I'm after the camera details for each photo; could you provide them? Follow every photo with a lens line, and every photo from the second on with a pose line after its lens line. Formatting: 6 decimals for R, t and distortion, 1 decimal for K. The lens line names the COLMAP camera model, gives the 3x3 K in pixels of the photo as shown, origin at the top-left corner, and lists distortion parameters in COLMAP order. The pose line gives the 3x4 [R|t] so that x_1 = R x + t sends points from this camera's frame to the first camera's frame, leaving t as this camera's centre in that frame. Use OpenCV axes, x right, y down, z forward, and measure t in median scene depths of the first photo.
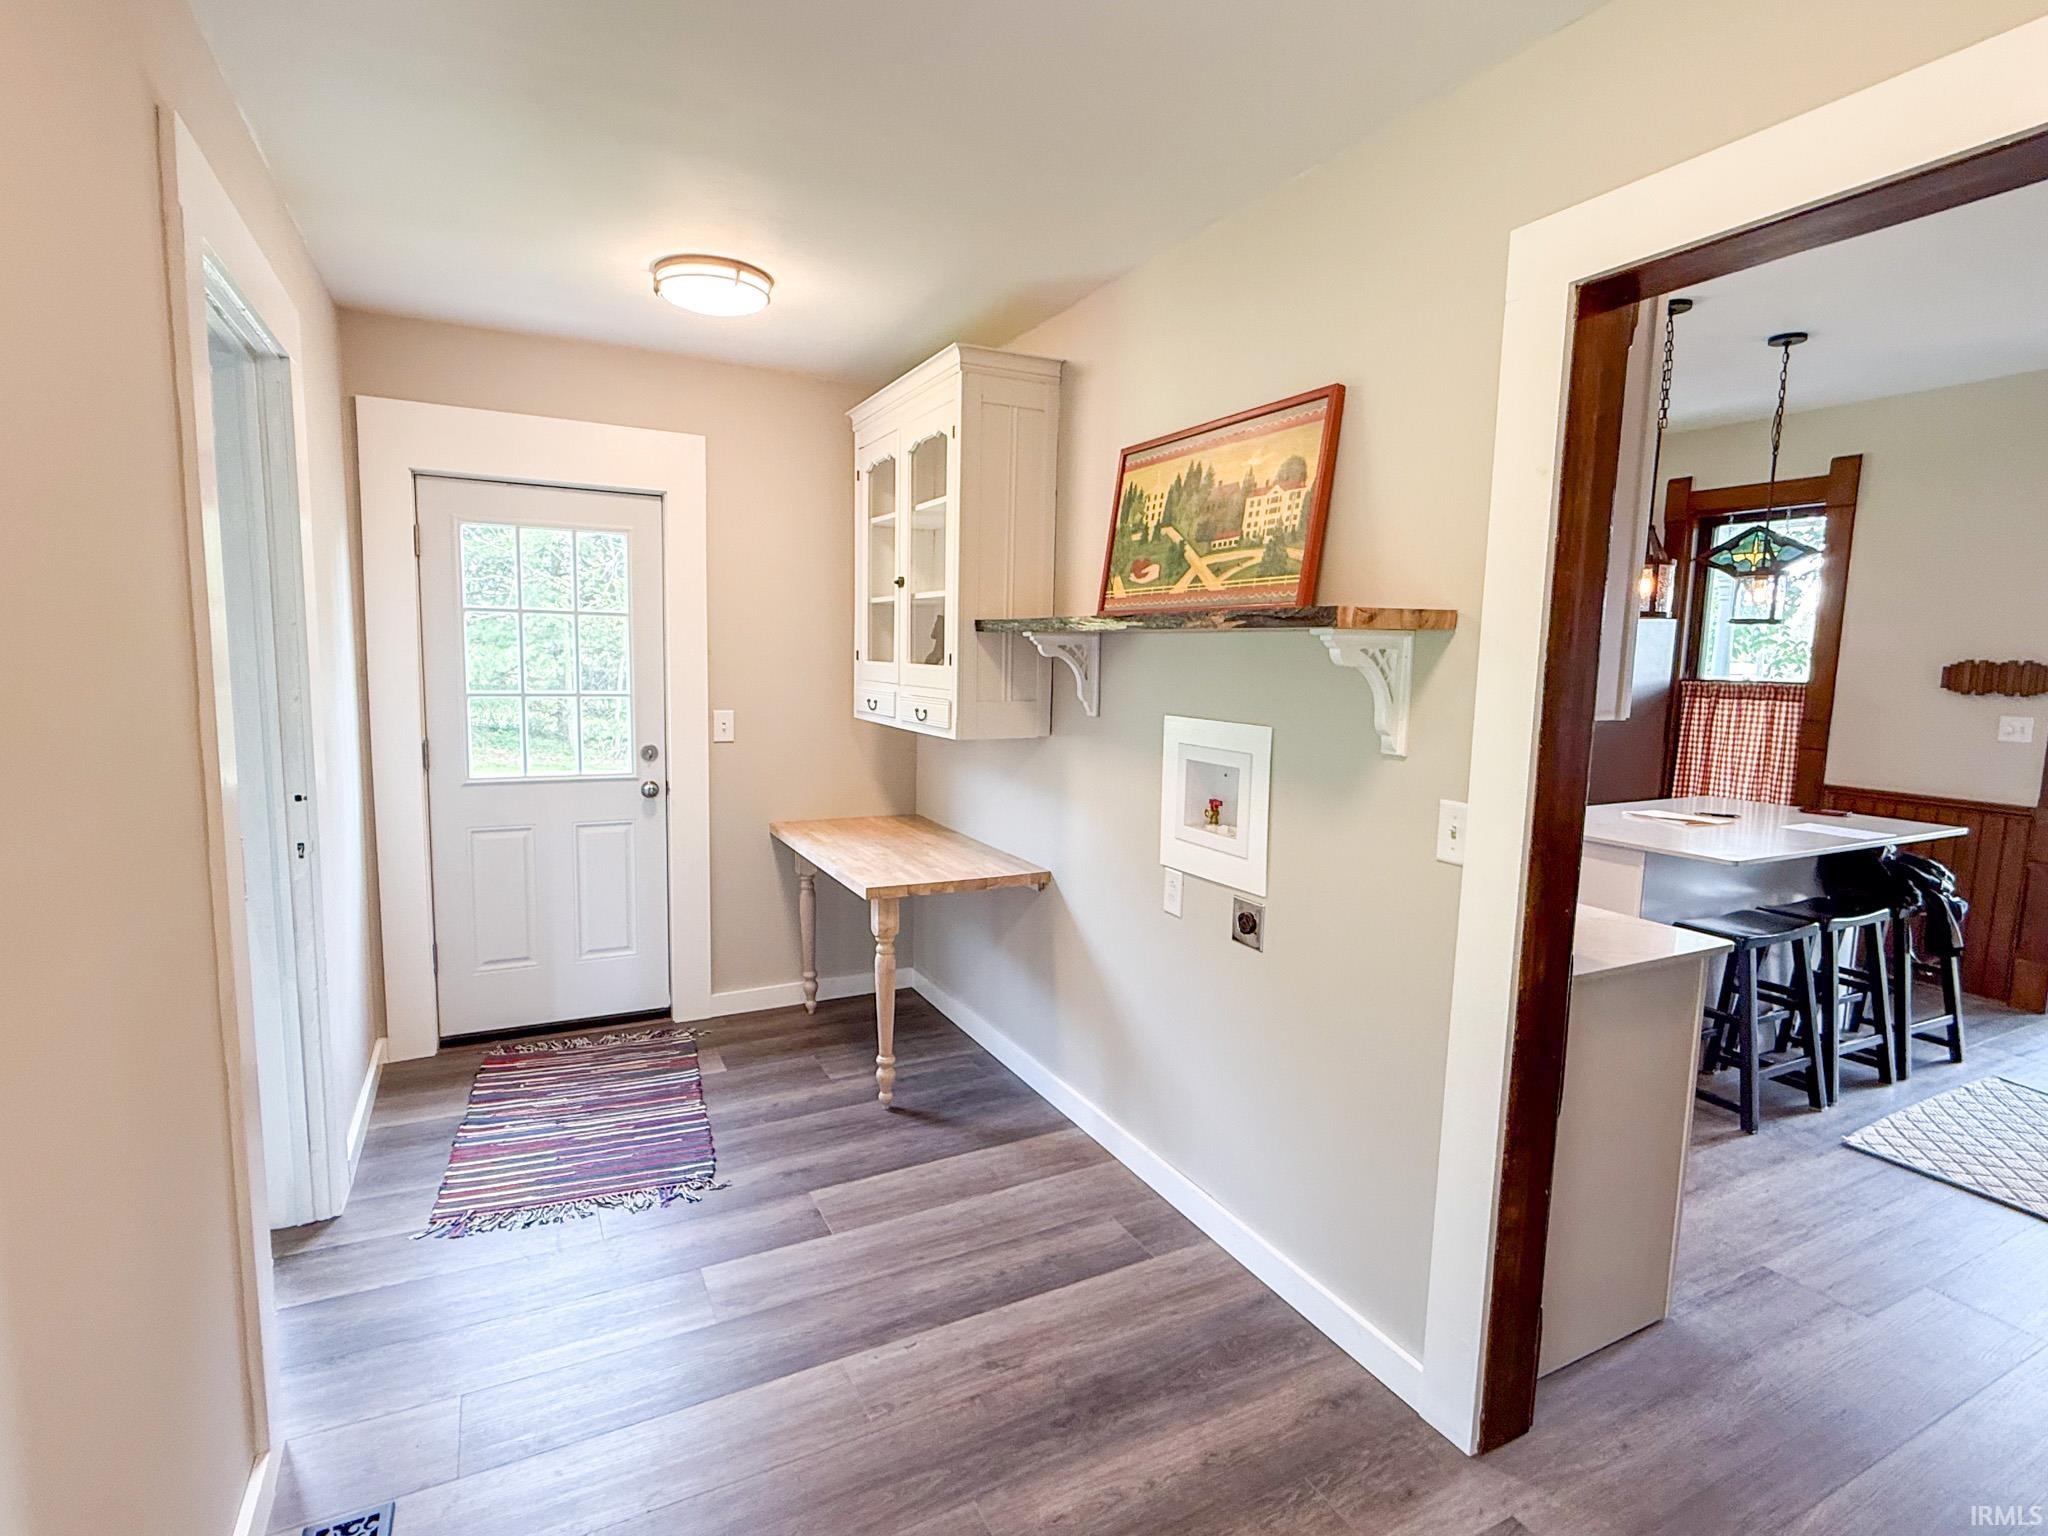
lens RADIAL K [[1010.5, 0, 1022.0], [0, 1010.5, 766.6], [0, 0, 1]] dist [-0.000447, -0.000096]
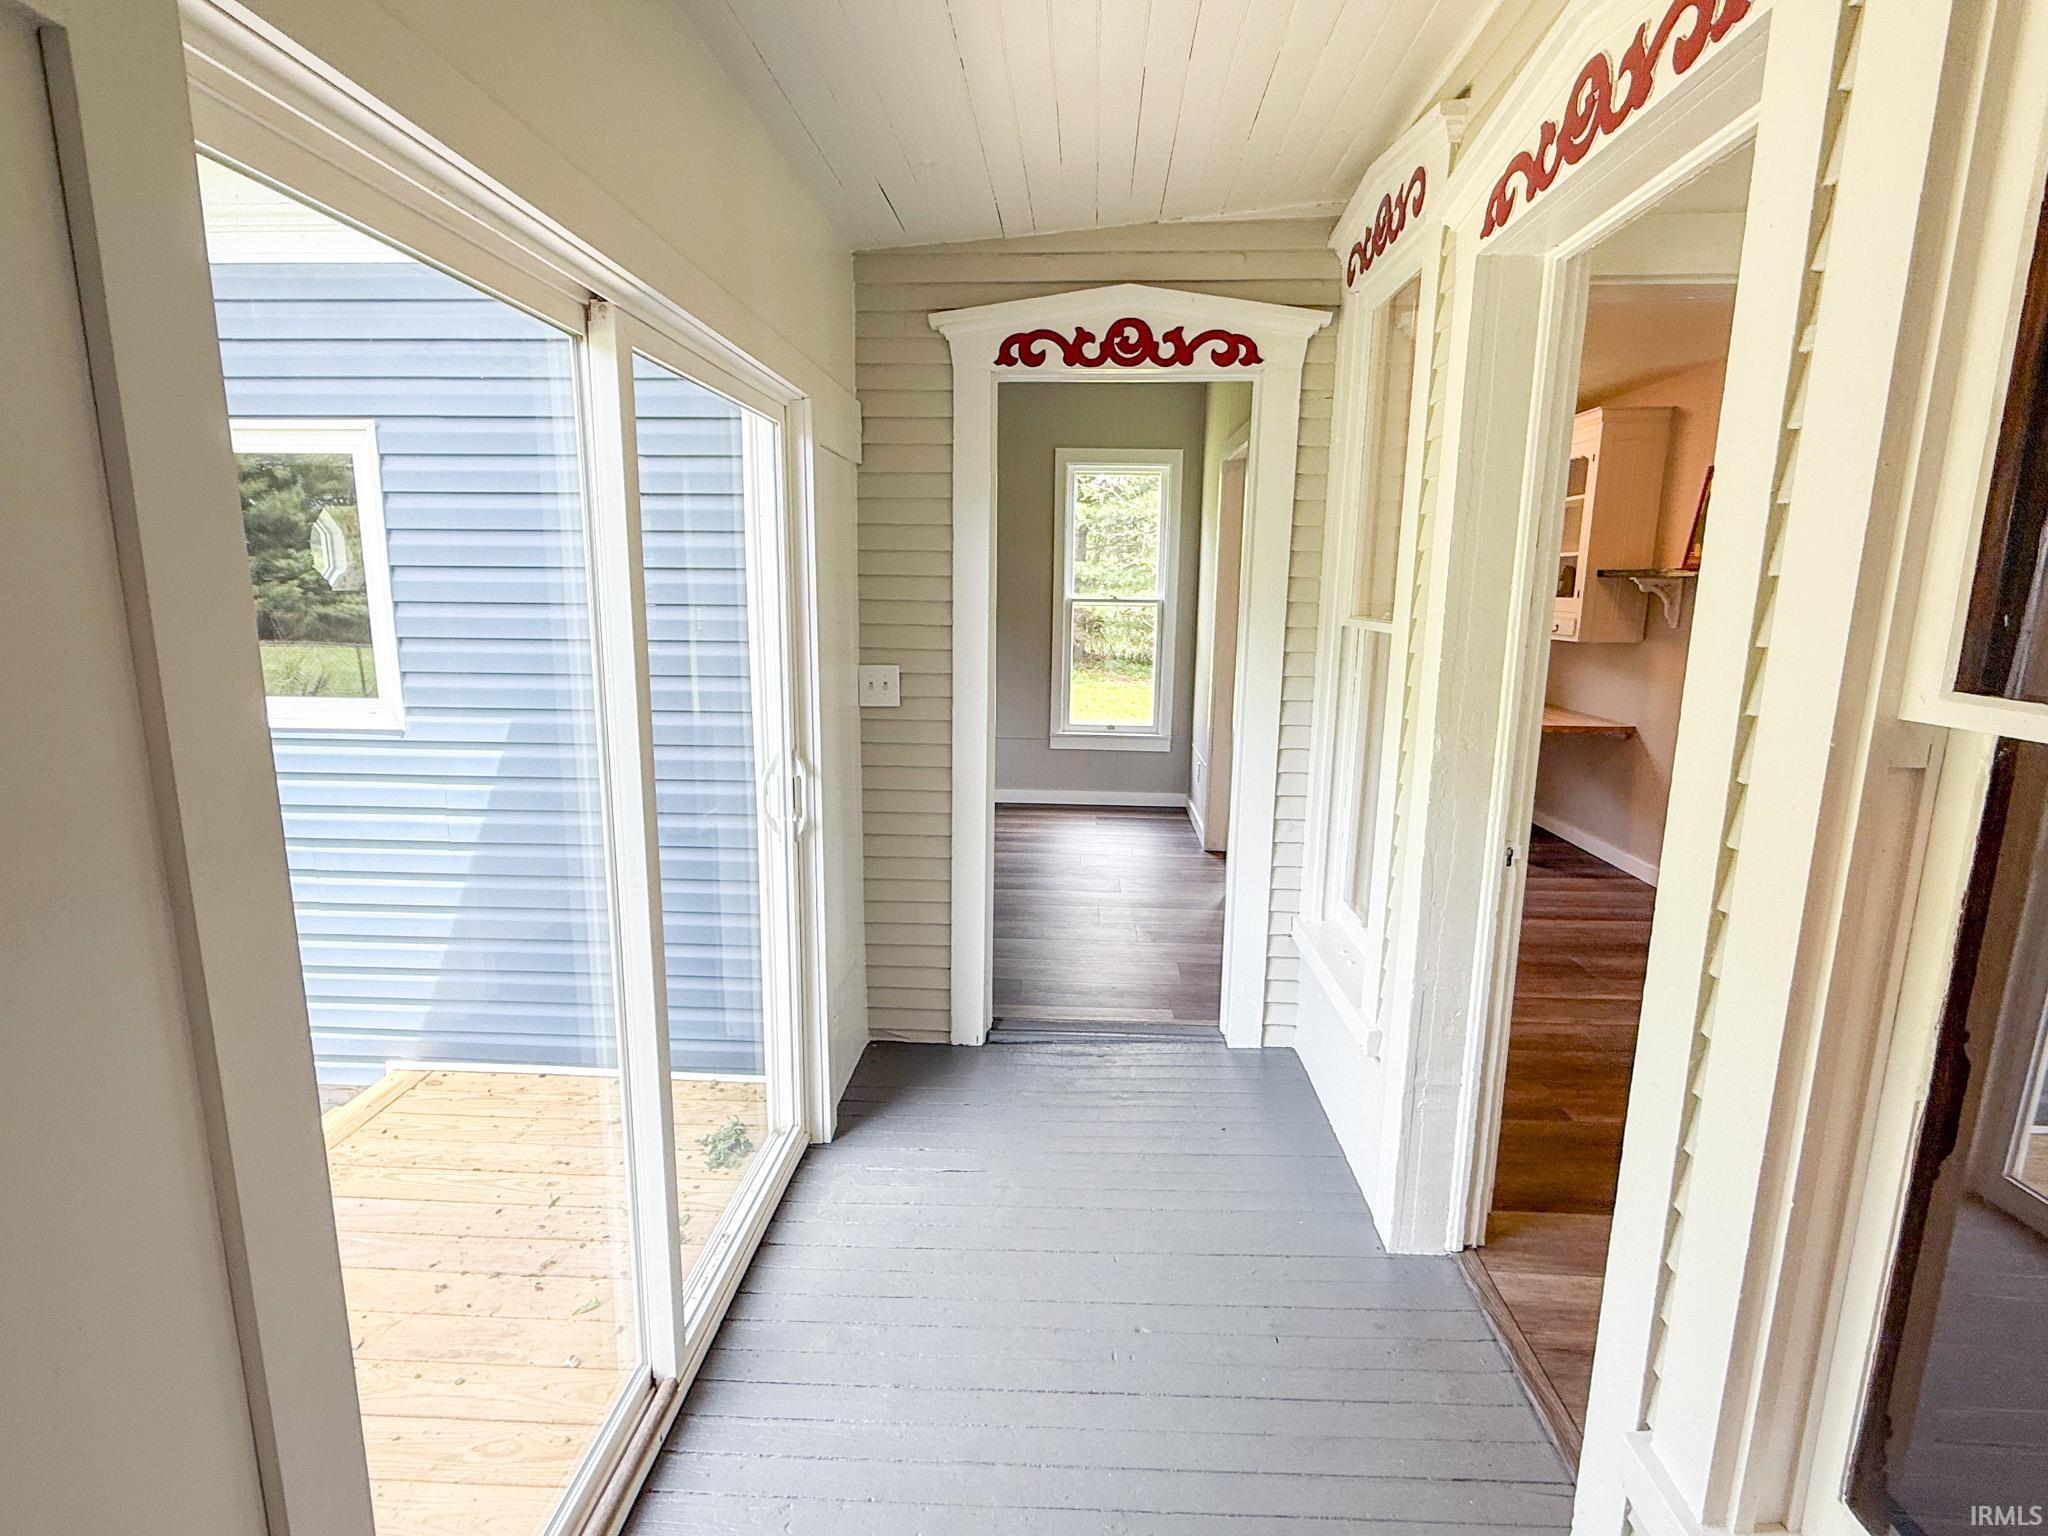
lens RADIAL K [[1010.5, 0, 1022.0], [0, 1010.5, 766.6], [0, 0, 1]] dist [-0.000447, -0.000096]
pose [[0.863160, 0.082244, -0.498188, -0.010471], [-0.054193, 0.996036, 0.070538, 0.134214], [0.502014, -0.033887, 0.864195, -1.110382]]
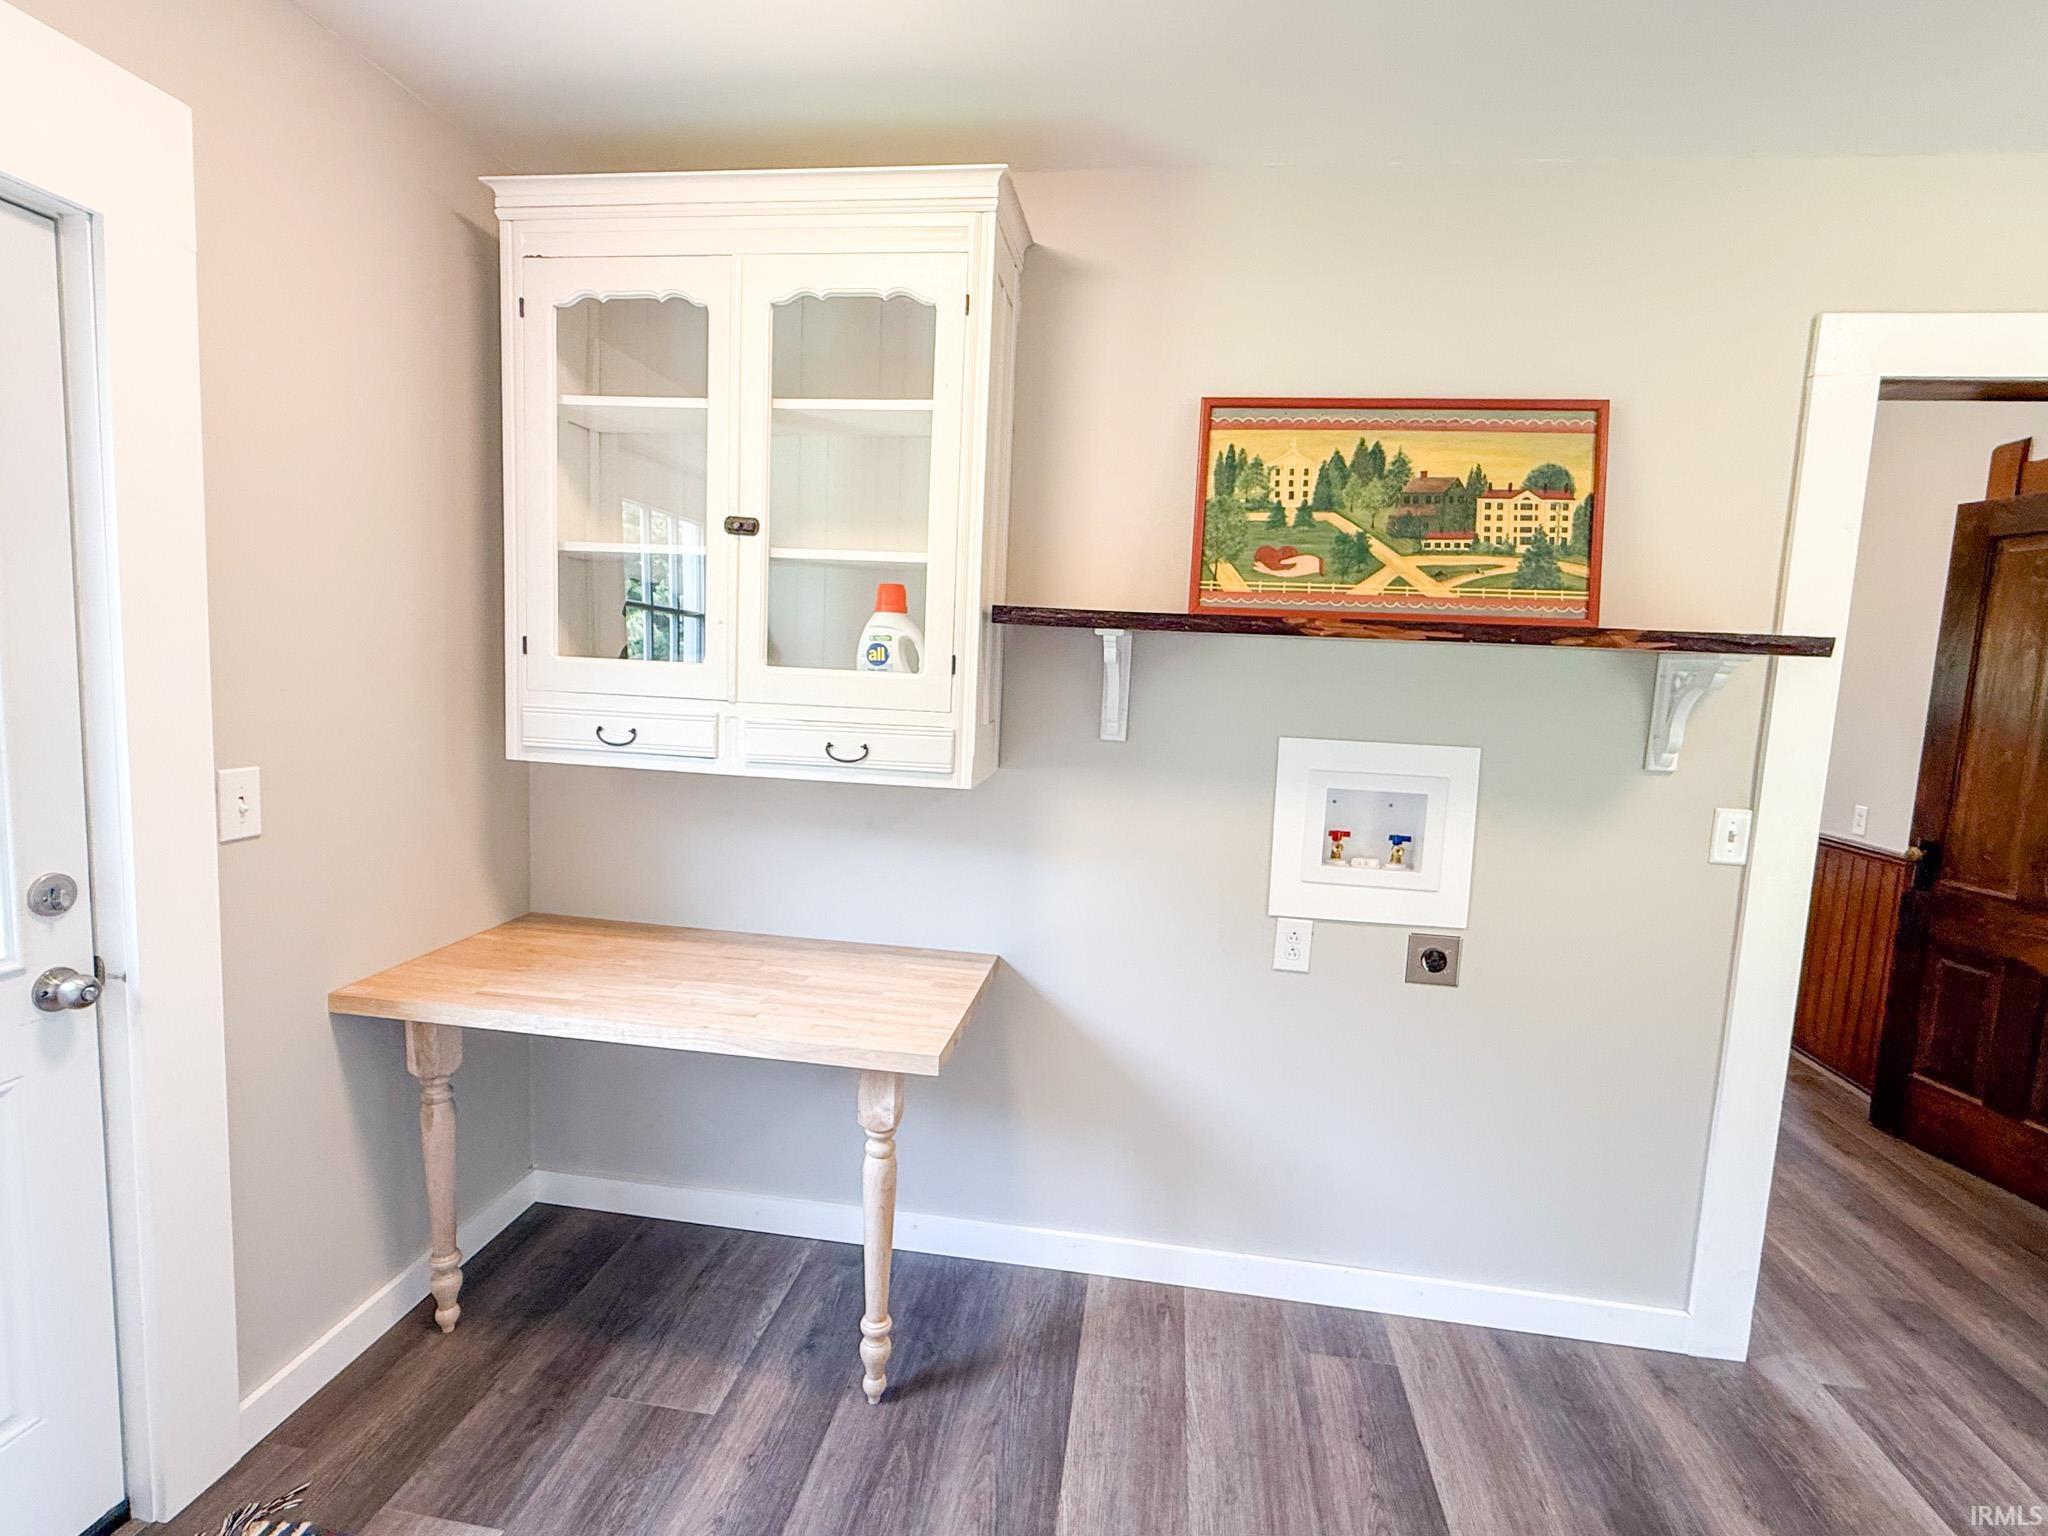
lens RADIAL K [[1023.0, 0, 1023.6], [0, 1023.0, 762.1], [0, 0, 1]] dist [0.001084, -0.000619]
pose [[0.587552, -0.084100, 0.804805, -0.679557], [0.061461, 0.996350, 0.059246, -0.095784], [-0.806849, 0.014654, 0.590576, 0.692393]]
